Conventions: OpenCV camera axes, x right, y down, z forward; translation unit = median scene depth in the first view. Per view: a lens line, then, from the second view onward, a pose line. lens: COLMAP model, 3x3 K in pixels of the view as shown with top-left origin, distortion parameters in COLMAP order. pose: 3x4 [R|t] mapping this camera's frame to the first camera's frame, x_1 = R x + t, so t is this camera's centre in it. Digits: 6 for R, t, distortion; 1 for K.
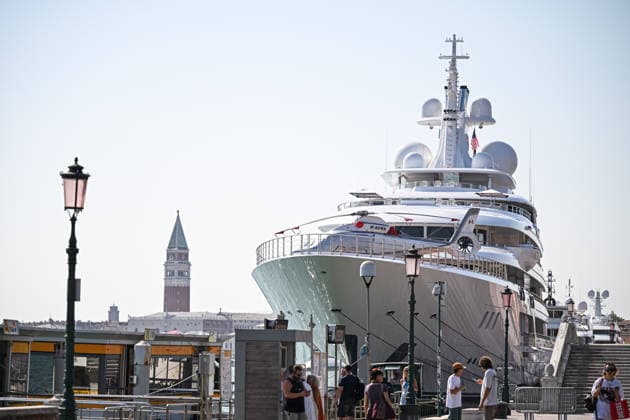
lens RADIAL K [[3027.1, 0, 315.0], [0, 3027.1, 210.0], [0, 0, 1]] dist [0.174577, -1.168508]
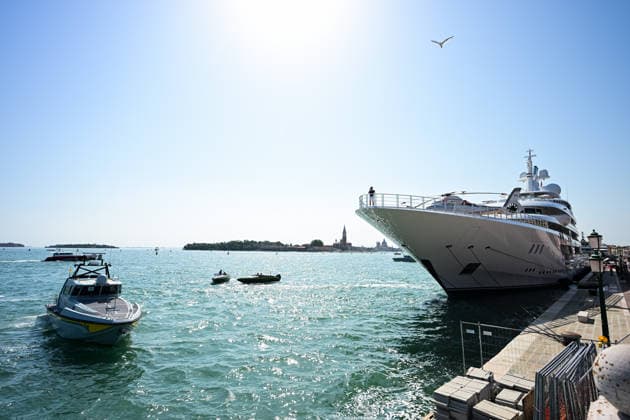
lens RADIAL K [[318.6, 0, 315.0], [0, 318.6, 210.0], [0, 0, 1]] dist [0.001947, 0.000331]
pose [[0.811235, -0.072675, -0.580187, 0.052861], [0.030051, 0.996117, -0.082756, 0.020589], [0.583948, 0.049699, 0.810268, 0.638682]]
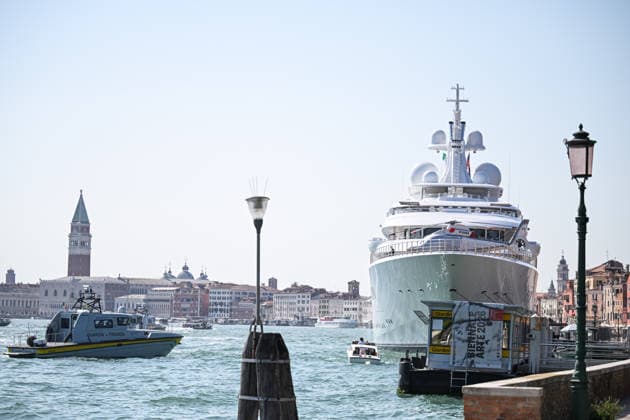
lens RADIAL K [[3027.1, 0, 315.0], [0, 3027.1, 210.0], [0, 0, 1]] dist [0.174577, -1.168508]
pose [[0.993002, 0.015343, 0.117100, -0.178664], [-0.017083, 0.999758, 0.013868, -0.019345], [-0.116859, -0.015772, 0.993023, -0.350100]]
